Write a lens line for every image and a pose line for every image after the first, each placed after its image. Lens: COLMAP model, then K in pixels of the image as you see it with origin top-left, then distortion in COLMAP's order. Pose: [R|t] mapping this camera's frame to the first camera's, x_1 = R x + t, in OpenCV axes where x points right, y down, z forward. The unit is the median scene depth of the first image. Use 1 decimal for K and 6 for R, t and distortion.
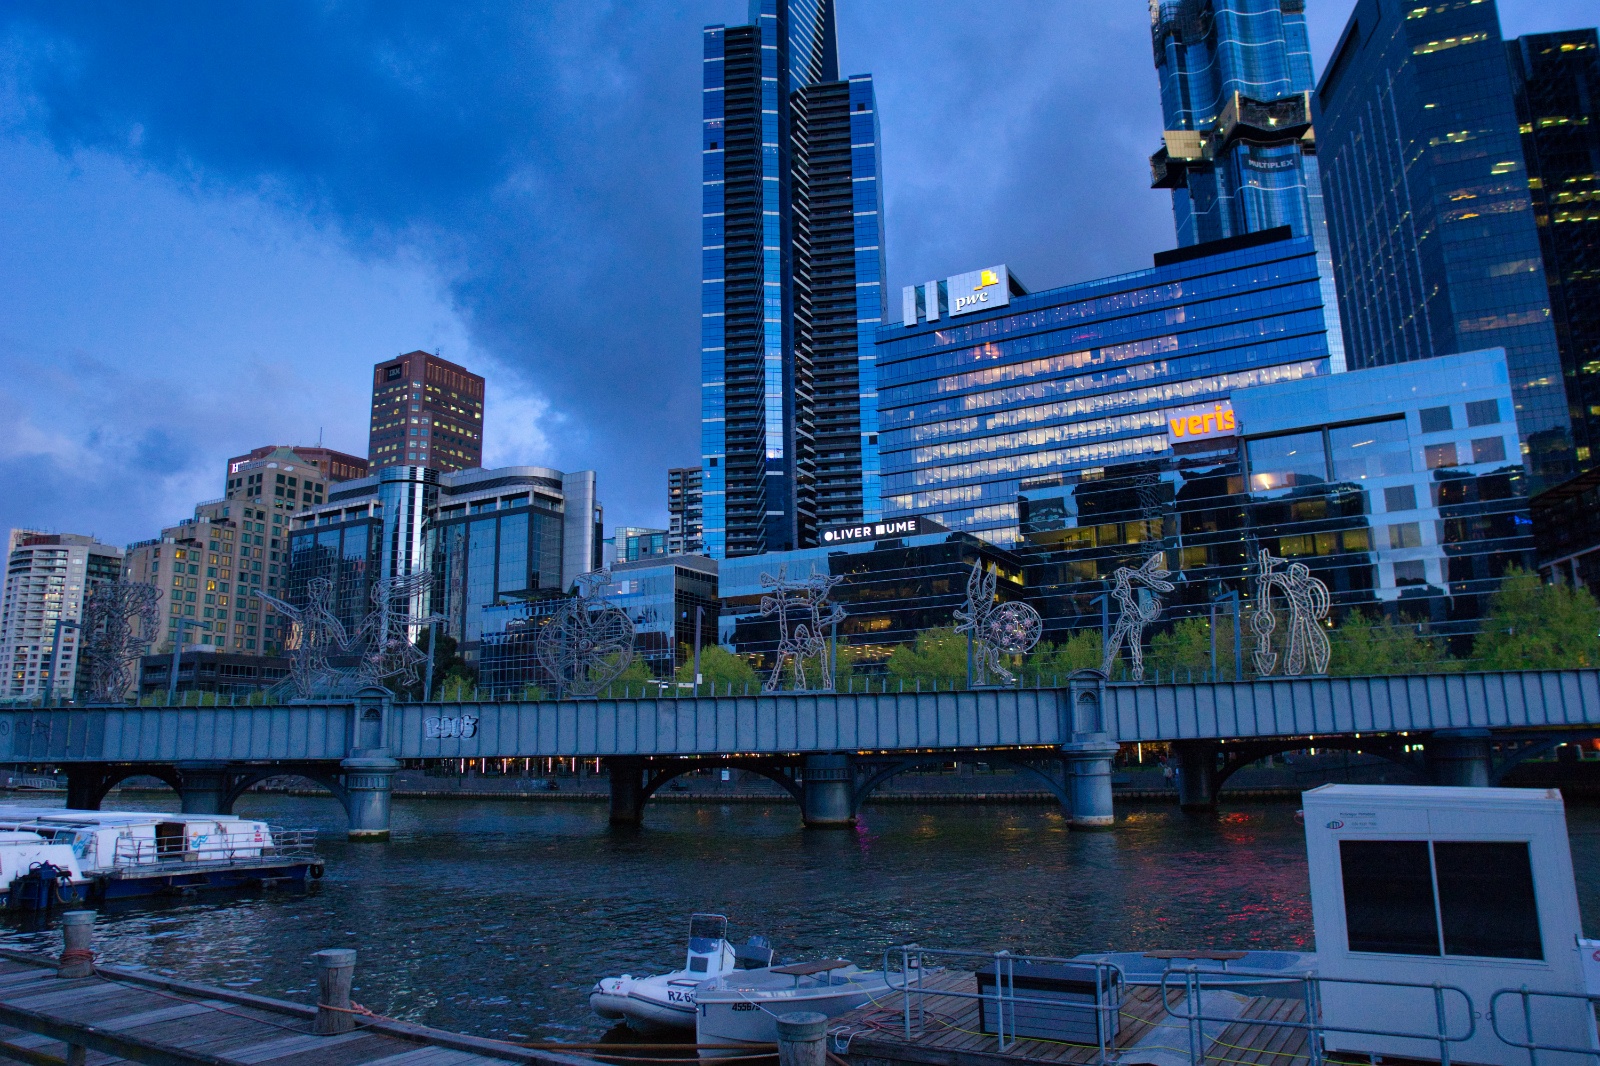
lens RADIAL K [[1120.9, 0, 802.6], [0, 1120.9, 529.0], [0, 0, 1]] dist [-0.112717, 0.074649]
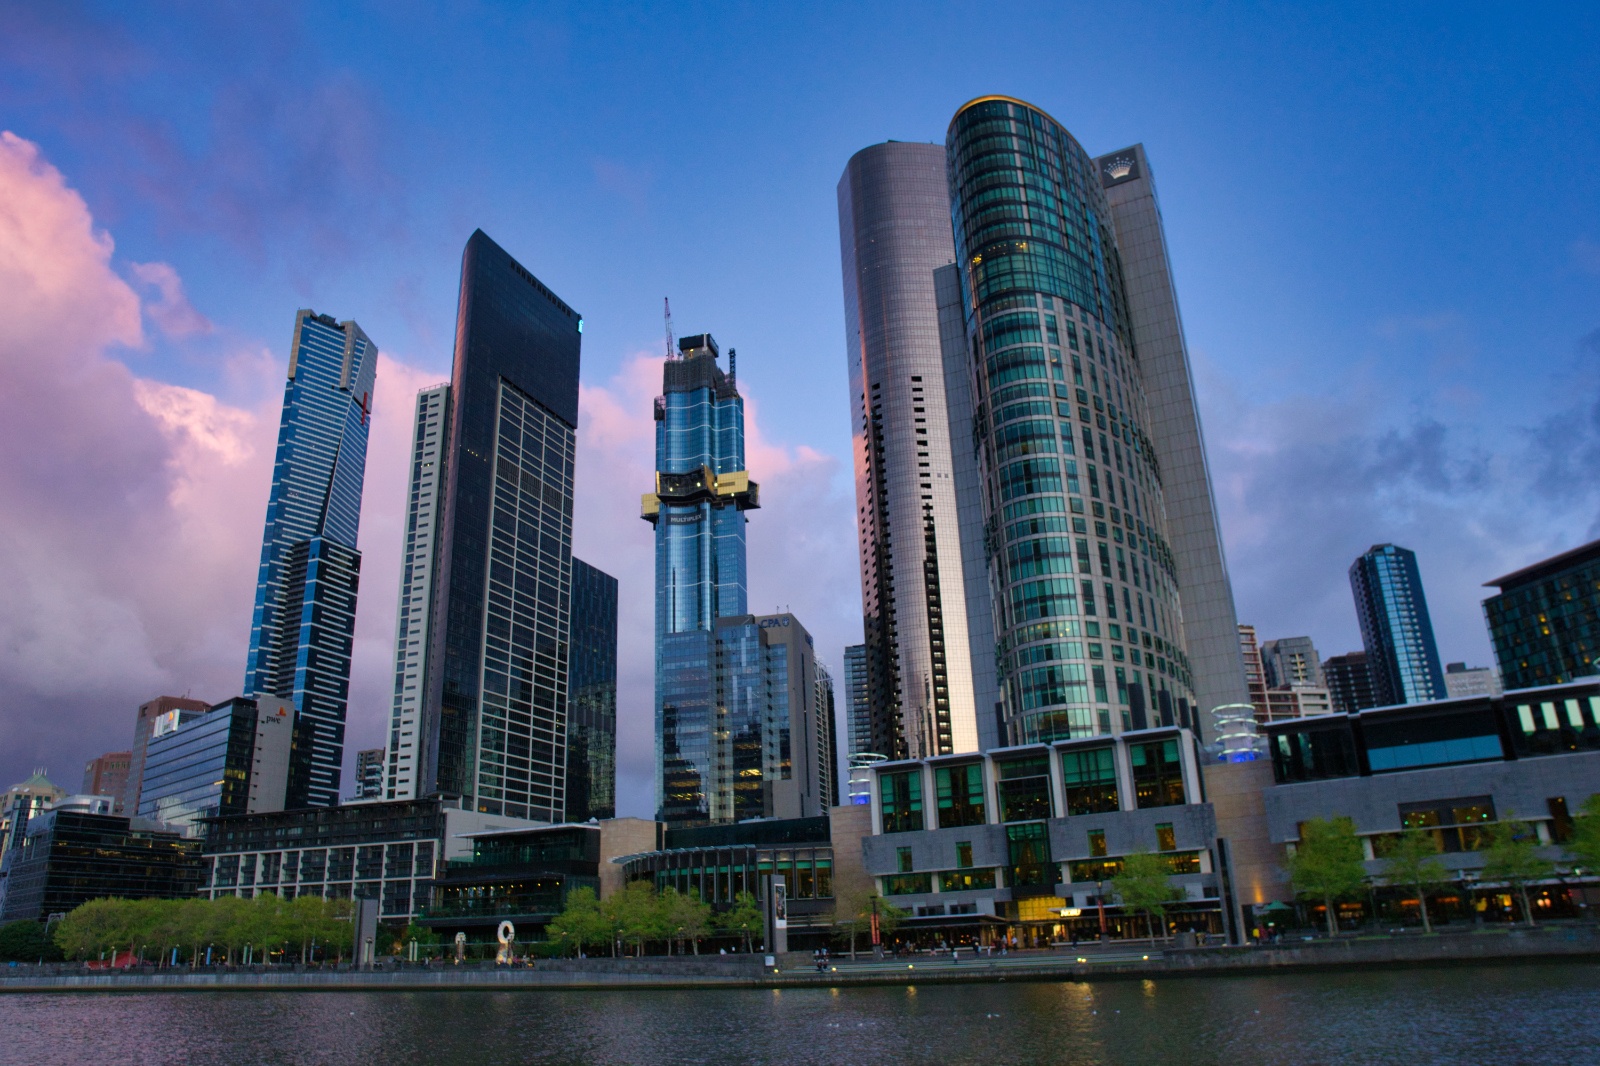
lens RADIAL K [[1120.9, 0, 802.6], [0, 1120.9, 529.0], [0, 0, 1]] dist [-0.112717, 0.074649]
pose [[0.975624, -0.096100, -0.197288, 1.168542], [0.066268, 0.986062, -0.152609, -0.125656], [0.209204, 0.135815, 0.968394, -0.491430]]
